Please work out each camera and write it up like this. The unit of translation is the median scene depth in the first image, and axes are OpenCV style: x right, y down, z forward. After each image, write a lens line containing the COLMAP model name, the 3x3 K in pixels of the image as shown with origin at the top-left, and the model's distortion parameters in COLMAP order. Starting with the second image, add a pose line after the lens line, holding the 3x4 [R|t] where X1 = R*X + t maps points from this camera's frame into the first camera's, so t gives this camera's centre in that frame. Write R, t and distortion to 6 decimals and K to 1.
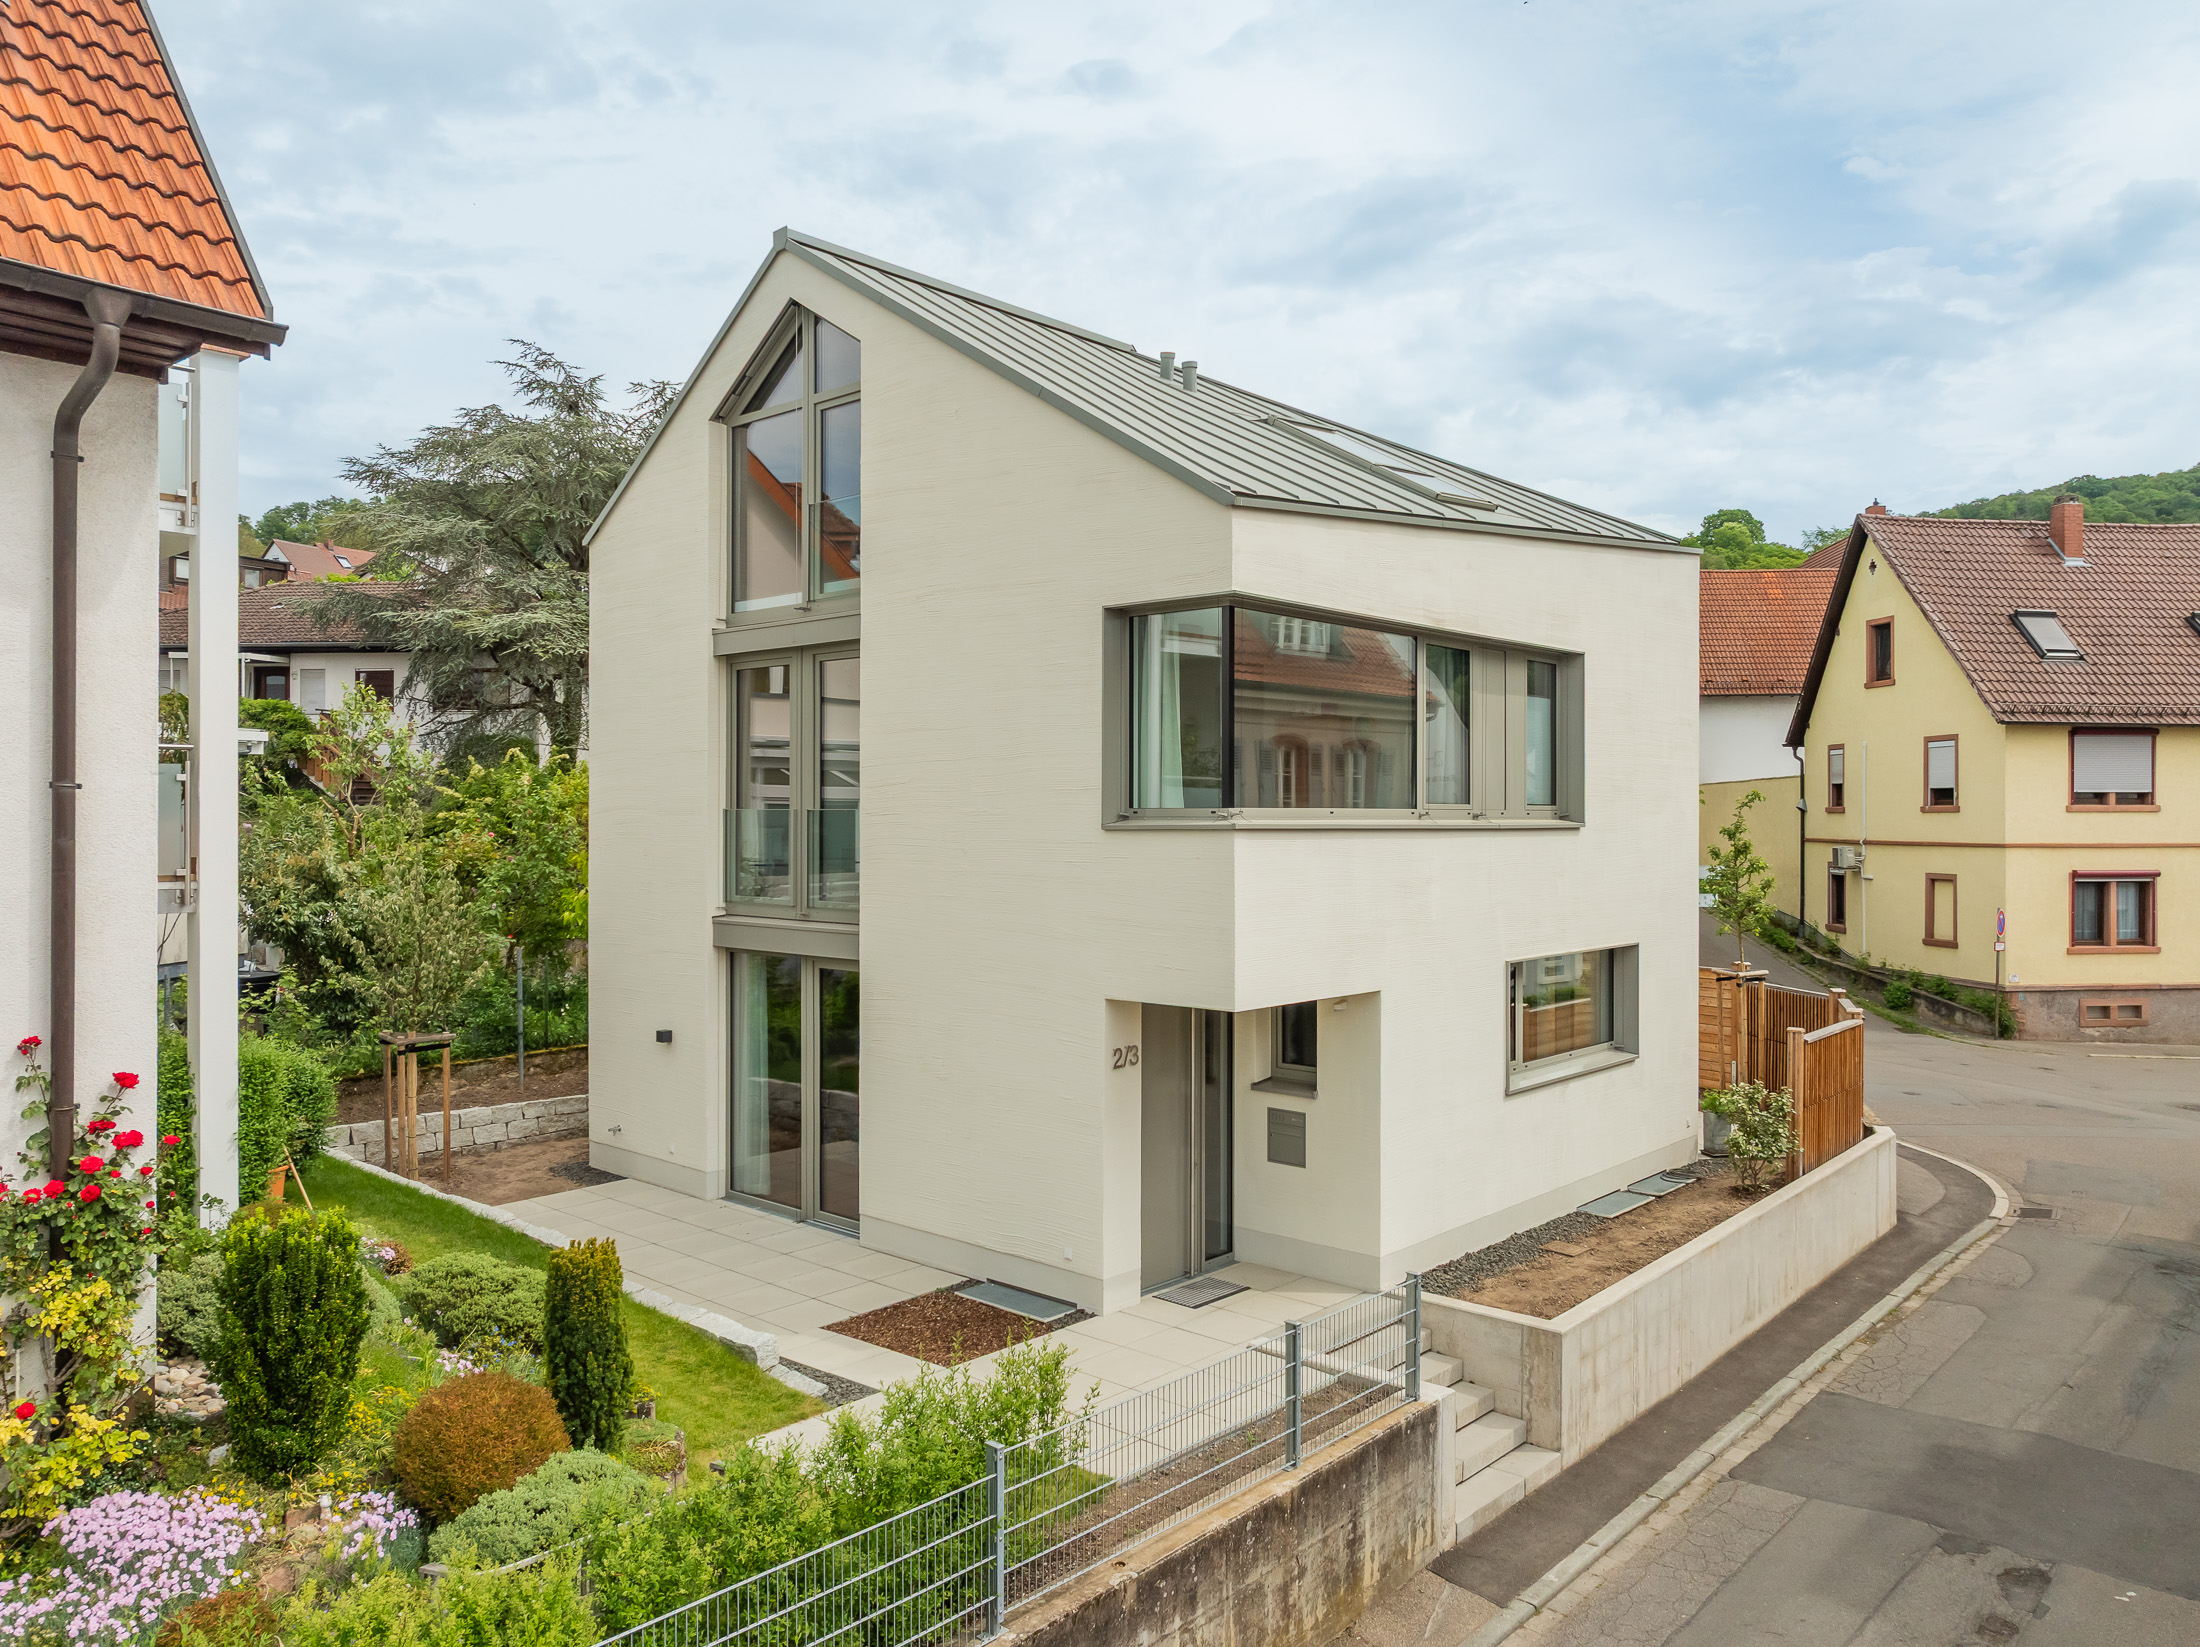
lens RADIAL K [[1529.8, 0, 1100.0], [0, 1529.8, 823.5], [0, 0, 1]] dist [-0.007652, 0.005585]
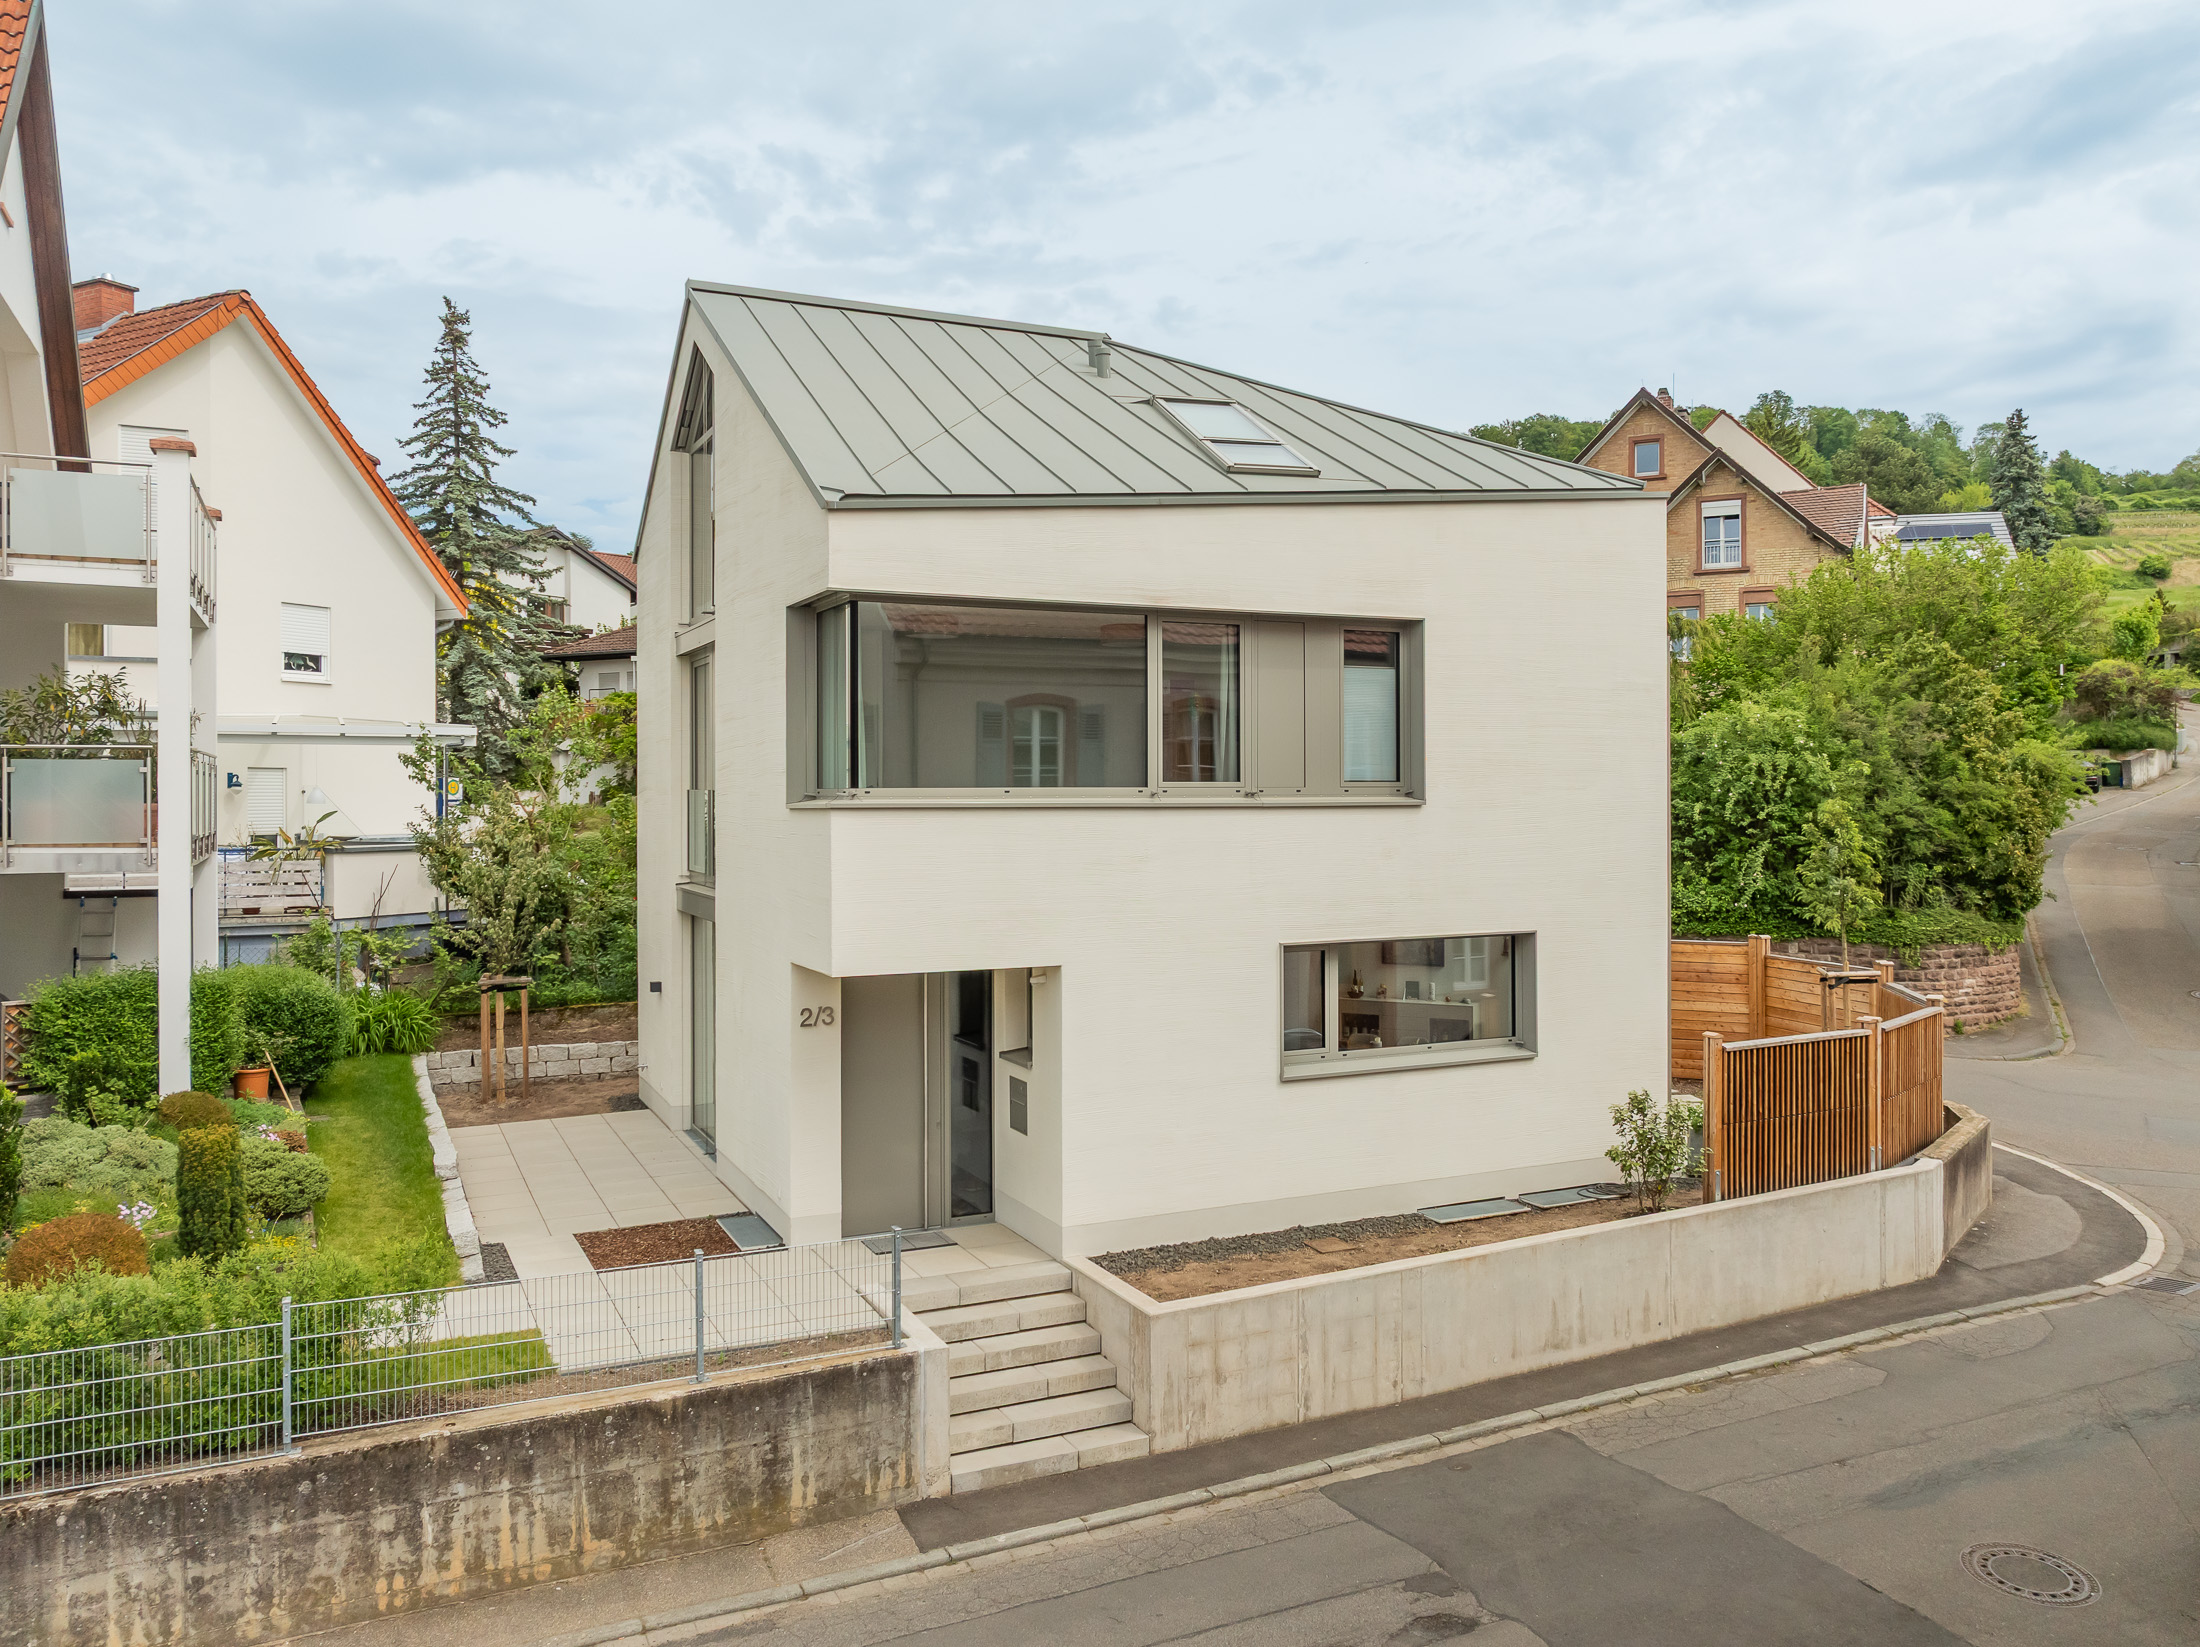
lens RADIAL K [[1567.4, 0, 1107.8], [0, 1567.4, 776.8], [0, 0, 1]] dist [-0.035063, 0.027750]
pose [[0.924195, -0.008731, -0.381821, 0.644251], [0.002430, 0.999853, -0.016980, 0.001249], [0.381913, 0.014765, 0.924080, 0.046685]]
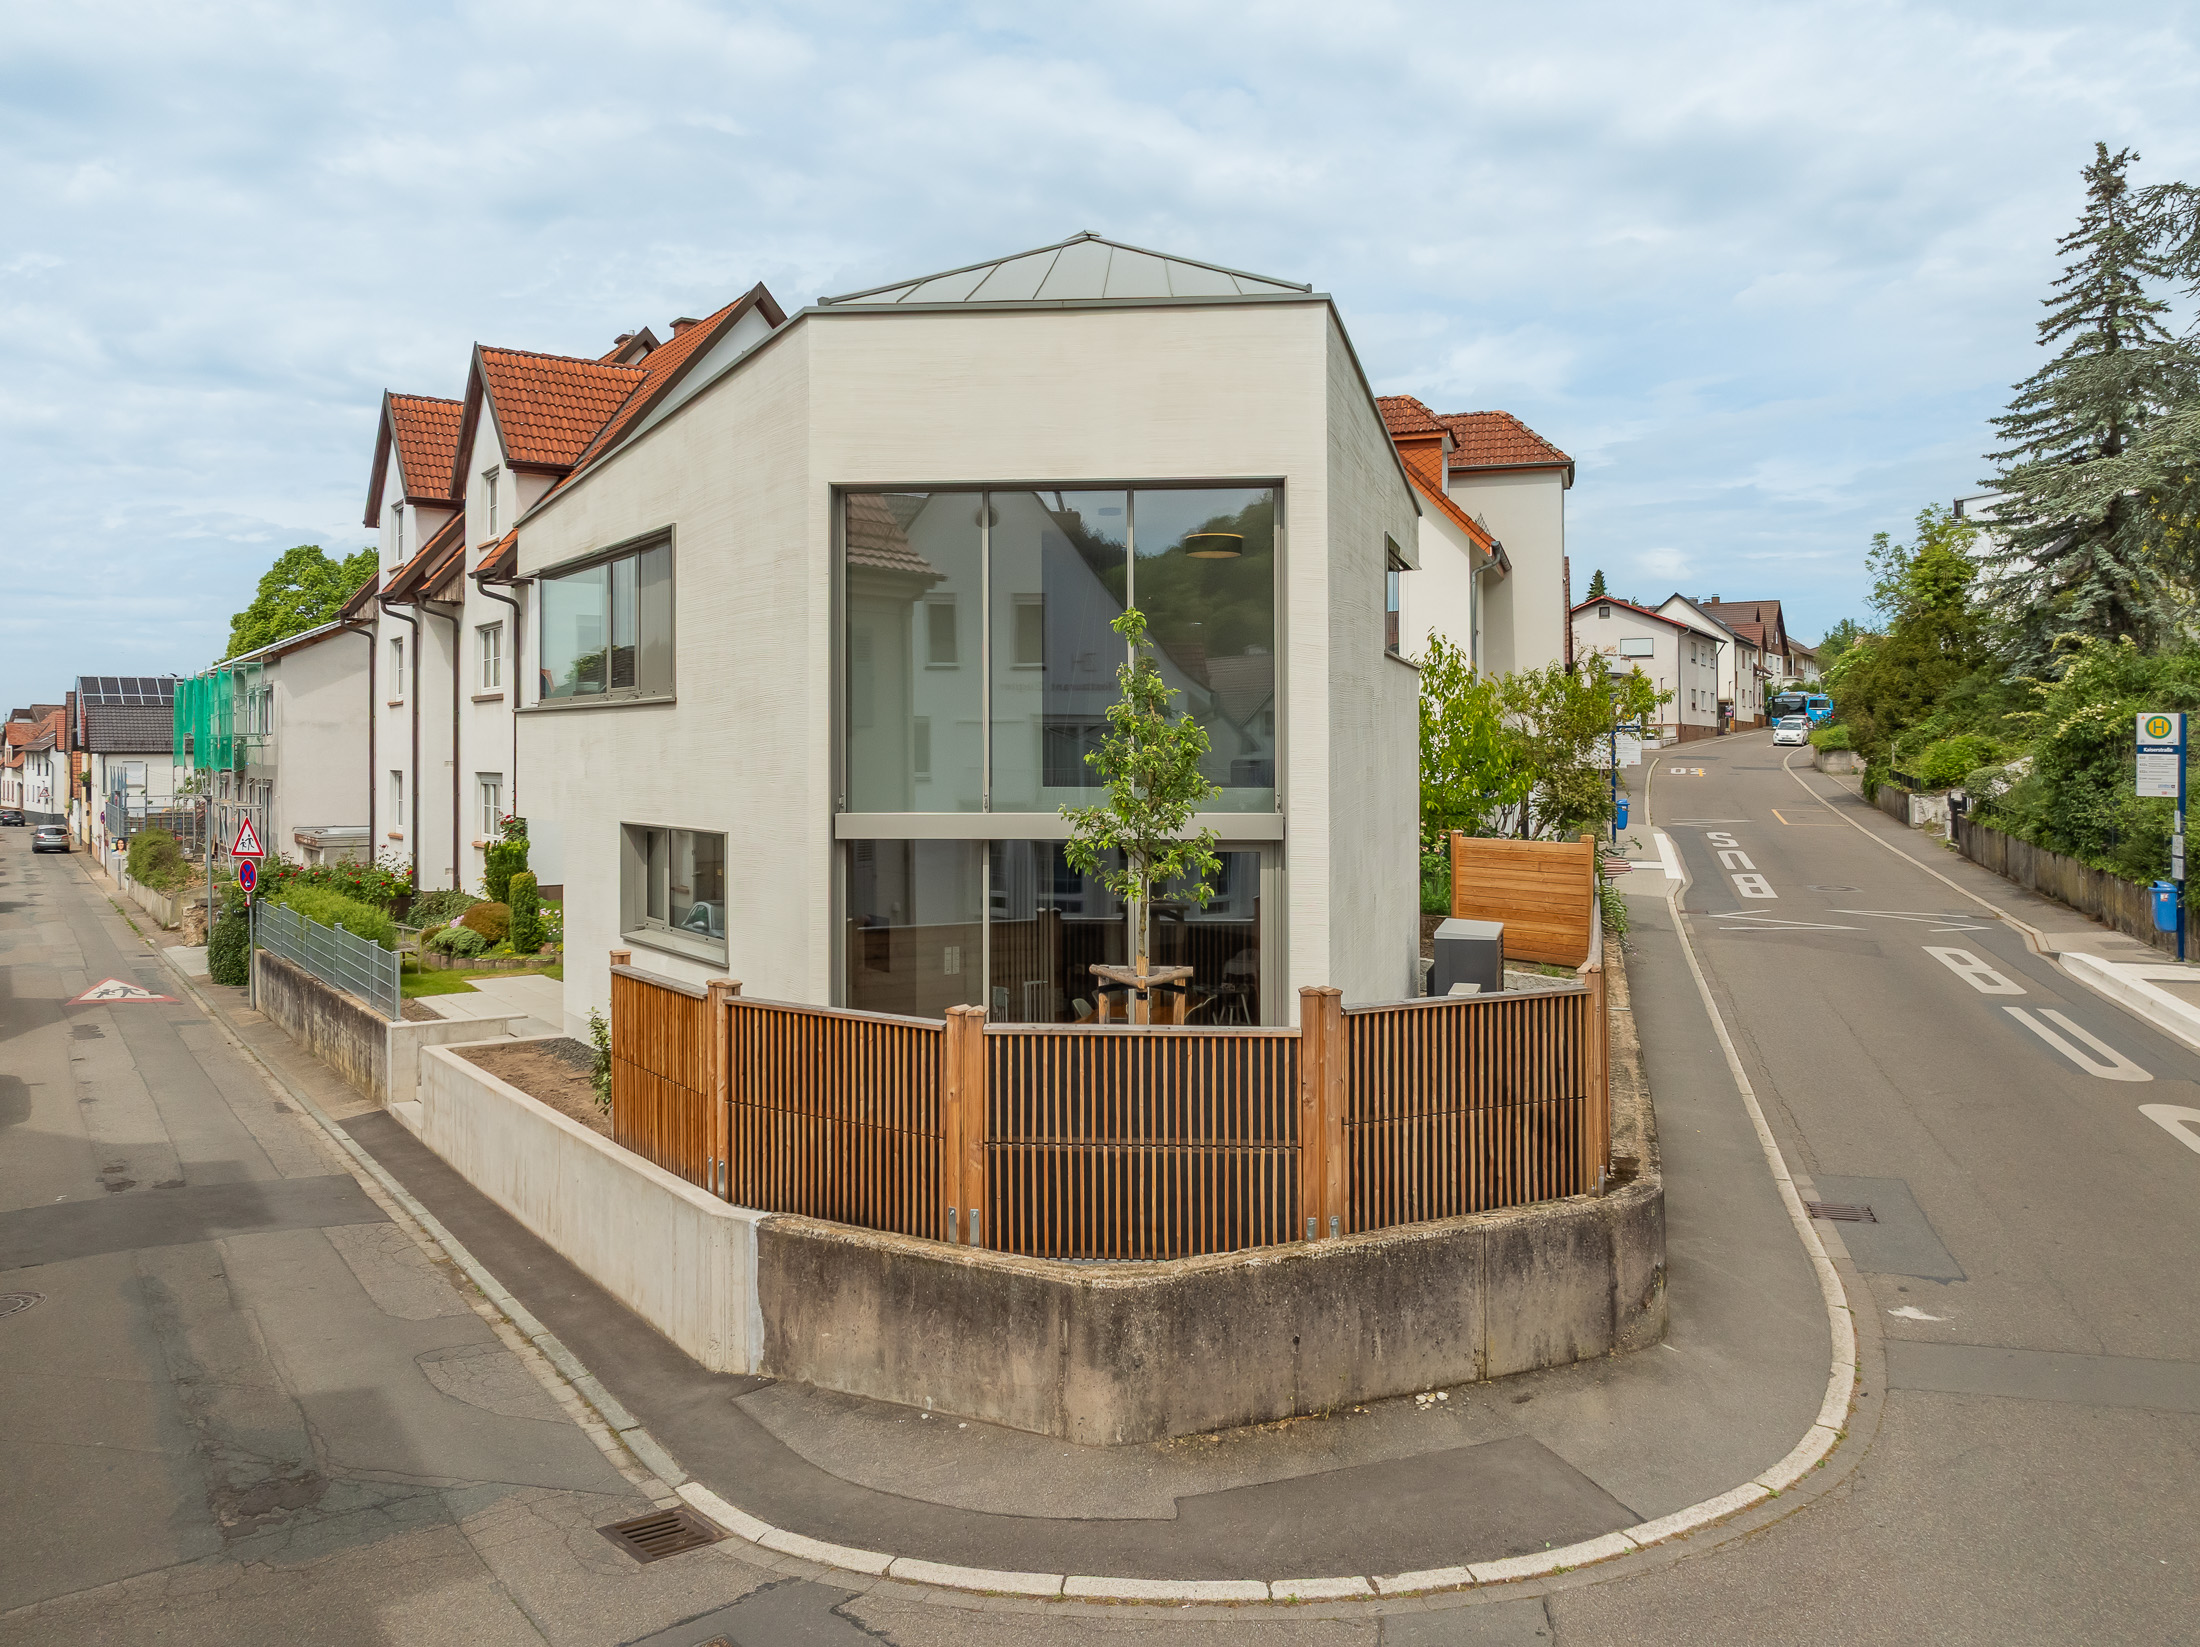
lens RADIAL K [[1621.2, 0, 1062.9], [0, 1621.2, 785.1], [0, 0, 1]] dist [-0.022426, 0.004967]
pose [[-0.235646, 0.016104, -0.971706, 1.610591], [-0.003337, 0.999843, 0.017380, 0.048778], [0.971833, 0.007338, -0.235555, 1.901559]]
